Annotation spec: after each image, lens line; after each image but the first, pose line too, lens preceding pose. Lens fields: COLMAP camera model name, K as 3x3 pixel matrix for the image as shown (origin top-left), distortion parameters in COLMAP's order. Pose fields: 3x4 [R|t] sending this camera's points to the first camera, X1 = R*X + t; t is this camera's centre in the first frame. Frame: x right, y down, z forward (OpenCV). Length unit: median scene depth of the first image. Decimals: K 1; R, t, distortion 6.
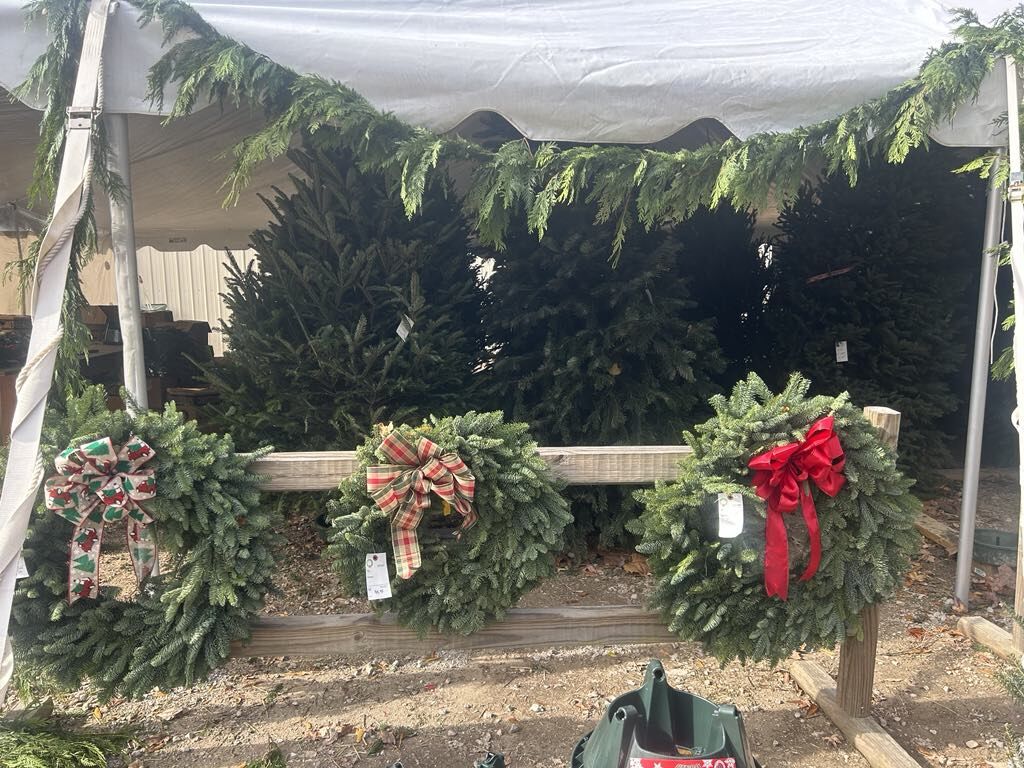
lens RADIAL K [[808.9, 0, 505.2], [0, 808.9, 382.7], [0, 0, 1]] dist [0.024622, -0.012919]
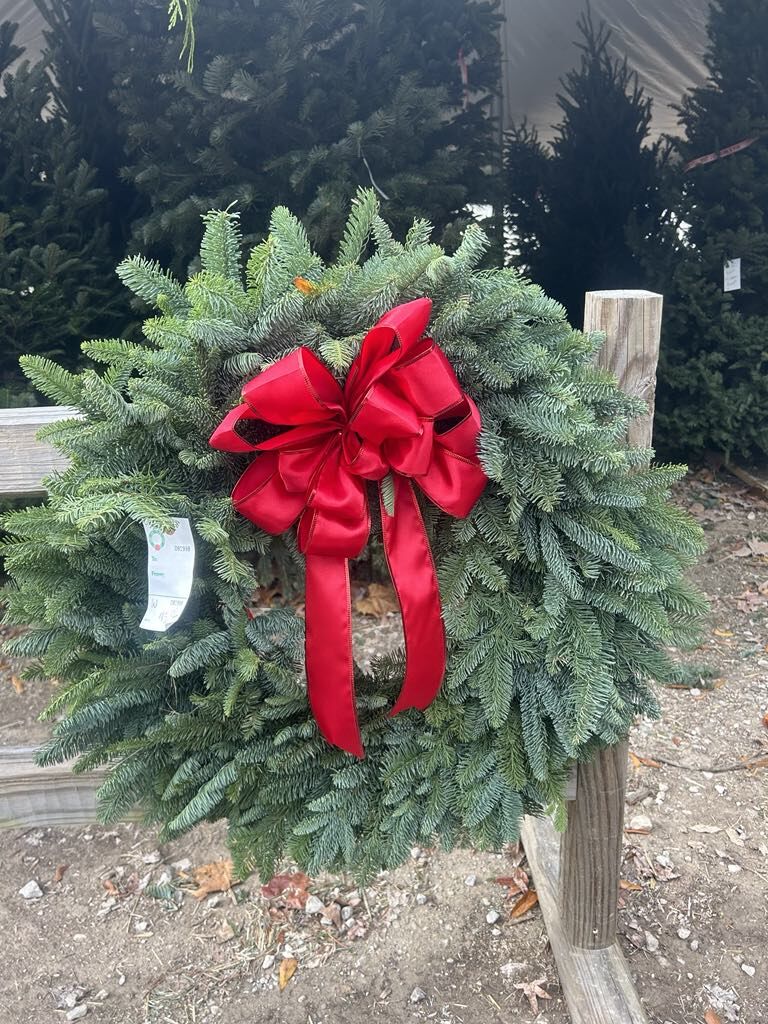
lens RADIAL K [[808.9, 0, 389.9], [0, 808.9, 516.2], [0, 0, 1]] dist [0.024622, -0.012919]
pose [[0.996005, -0.023263, -0.086214, 0.391989], [0.037653, 0.984853, 0.169252, 0.071111], [0.080971, -0.171823, 0.981795, 0.596737]]
